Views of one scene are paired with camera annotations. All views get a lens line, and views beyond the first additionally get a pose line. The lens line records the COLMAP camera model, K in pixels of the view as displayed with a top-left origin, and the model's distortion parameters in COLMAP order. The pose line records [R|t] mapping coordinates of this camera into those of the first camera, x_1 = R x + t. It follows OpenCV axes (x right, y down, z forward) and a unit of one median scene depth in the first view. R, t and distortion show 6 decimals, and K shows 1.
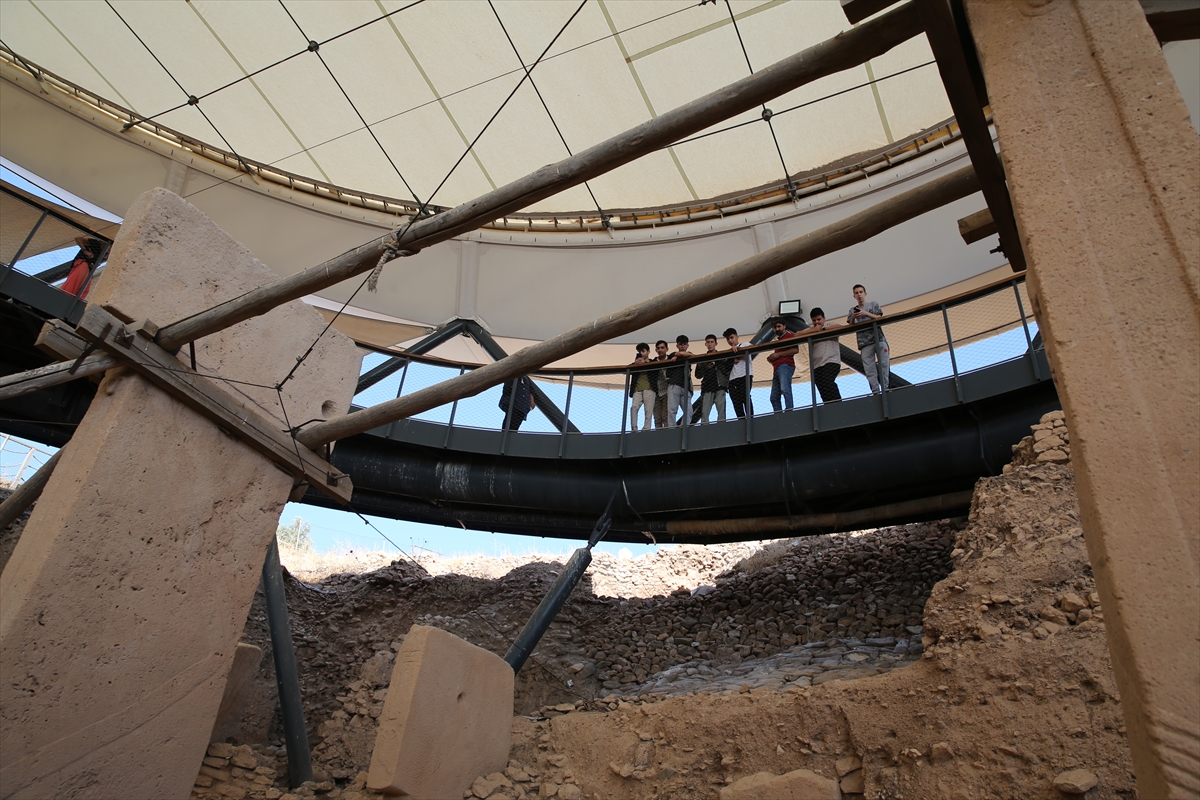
lens RADIAL K [[822.5, 0, 600.0], [0, 822.5, 400.0], [0, 0, 1]] dist [-0.107143, 0.092332]
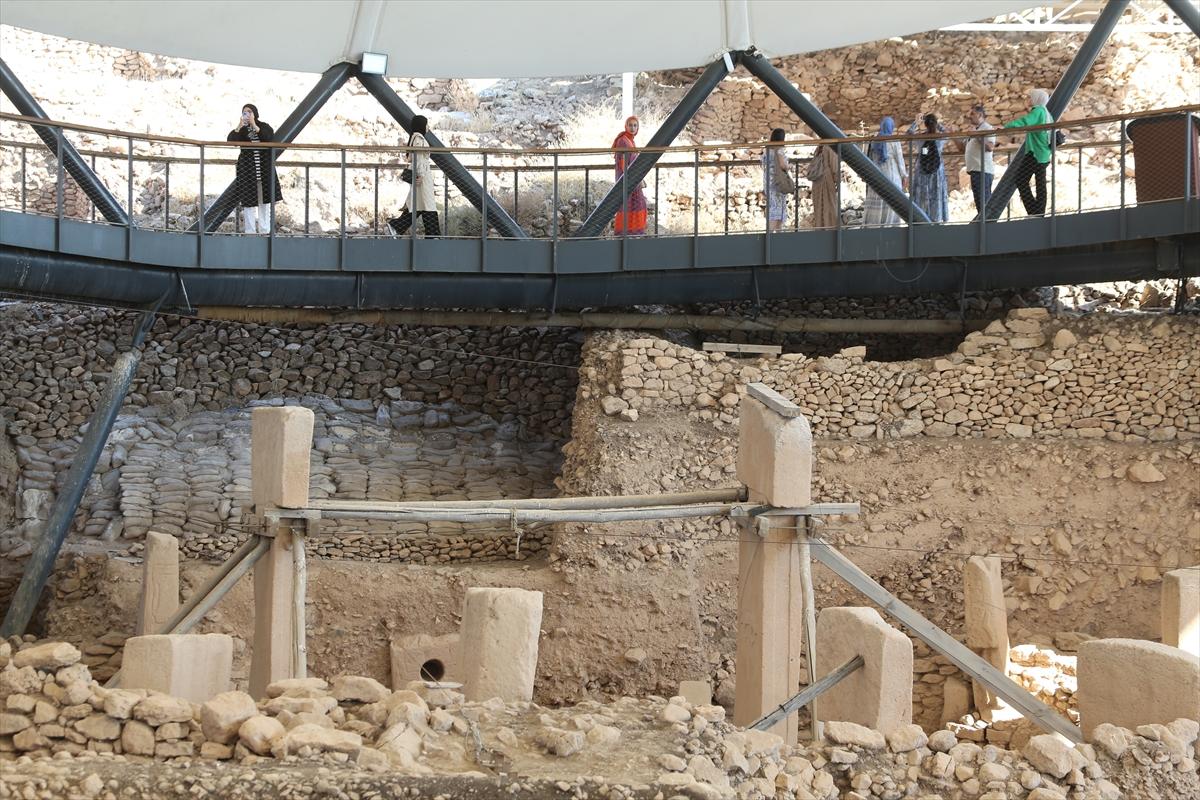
lens RADIAL K [[3476.8, 0, 600.0], [0, 3476.8, 400.0], [0, 0, 1]] dist [0.041388, -1.045610]
pose [[0.738453, -0.082873, 0.669192, -1.848530], [-0.318505, 0.831862, 0.454488, -1.403035], [-0.594341, -0.548760, 0.587896, -1.292145]]
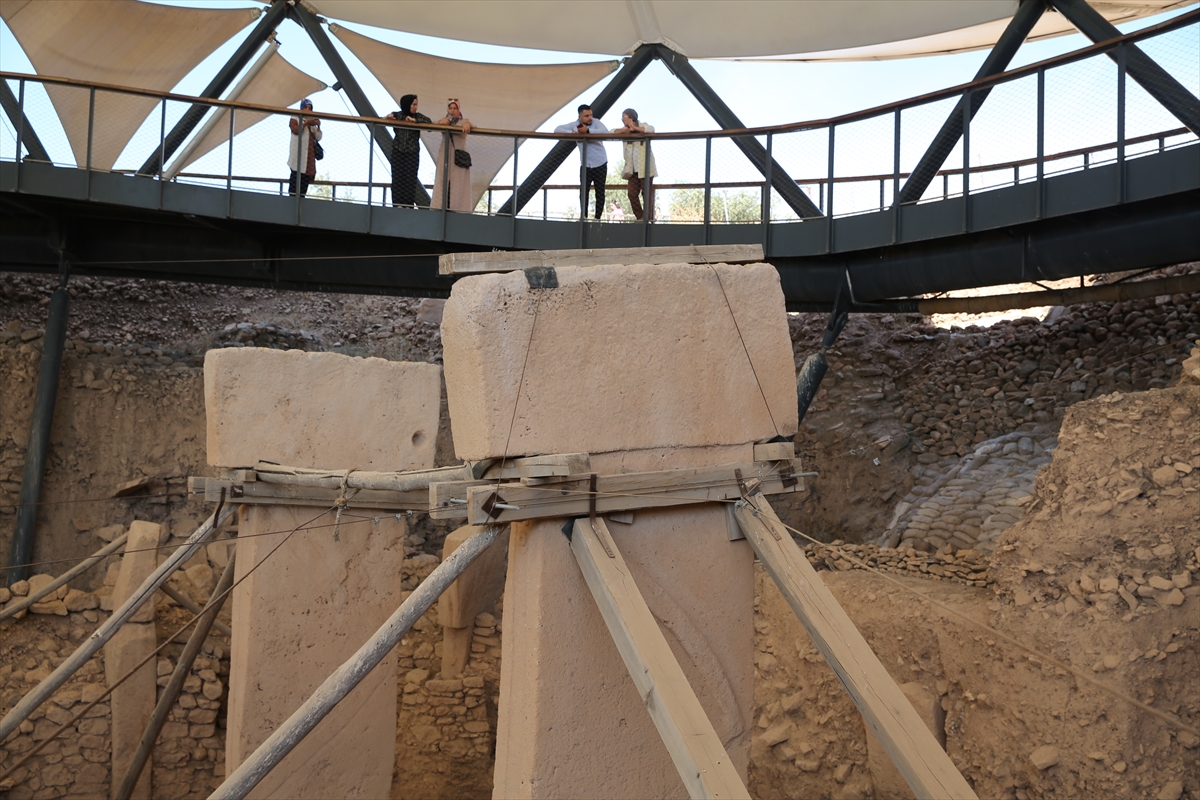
lens RADIAL K [[1377.6, 0, 593.3], [0, 1377.6, 407.0], [0, 0, 1]] dist [0.023411, 0.171026]
pose [[0.876221, -0.092838, -0.472882, 0.389721], [0.301220, 0.871468, 0.387052, -0.341483], [0.376169, -0.481585, 0.791564, -0.205504]]
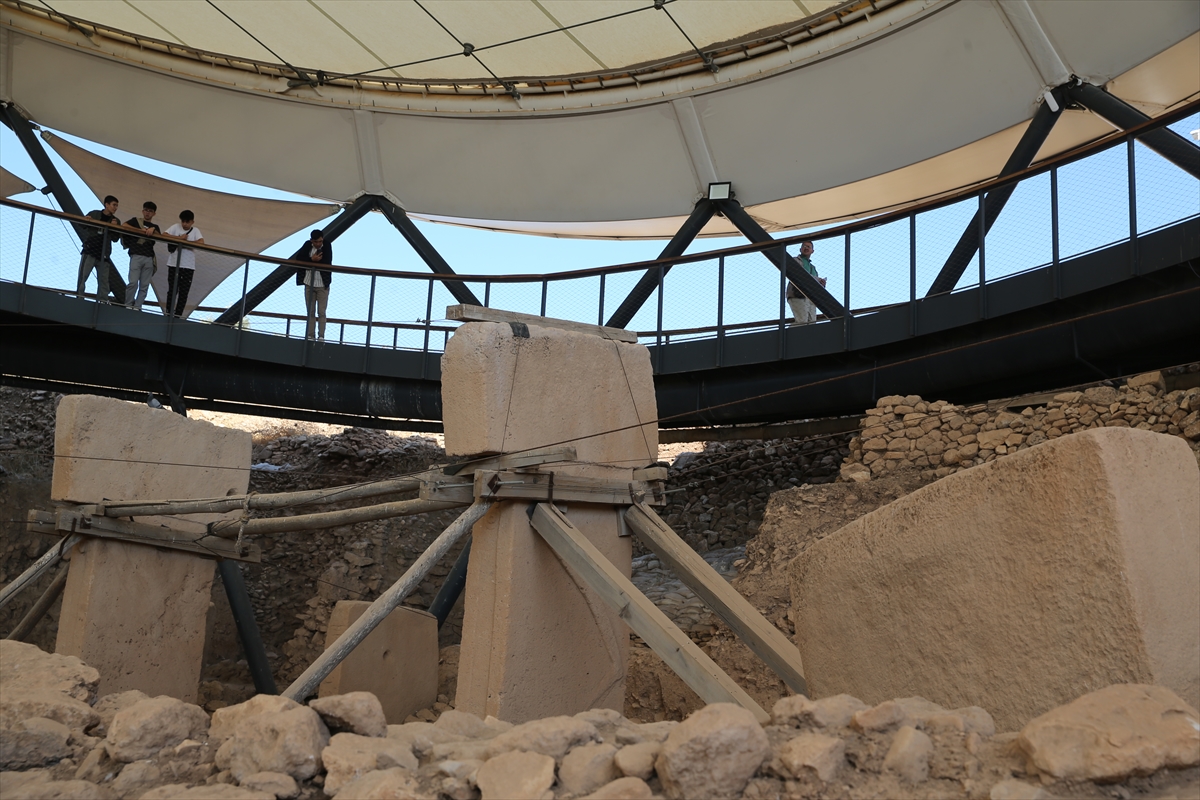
lens RADIAL K [[1418.1, 0, 597.0], [0, 1418.1, 404.1], [0, 0, 1]] dist [0.018836, 0.241436]
pose [[0.990509, -0.065694, -0.120729, 0.254636], [0.102845, 0.936969, 0.333935, -0.397884], [0.091182, -0.343182, 0.934833, -0.491512]]
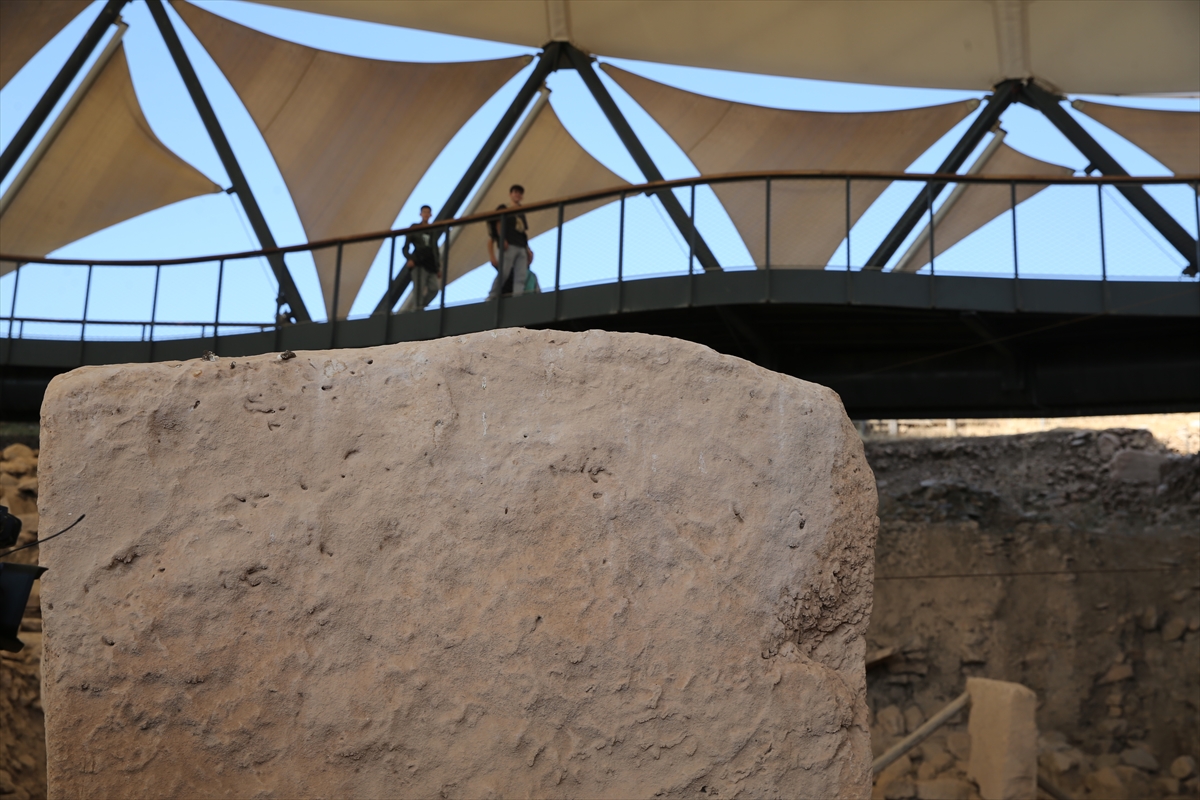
lens RADIAL K [[1464.8, 0, 598.2], [0, 1464.8, 404.1], [0, 0, 1]] dist [0.076281, 0.057101]
pose [[0.718388, -0.229246, -0.656784, -0.035807], [0.407186, 0.904072, 0.129819, -0.308402], [0.564020, -0.360694, 0.742820, -0.269580]]
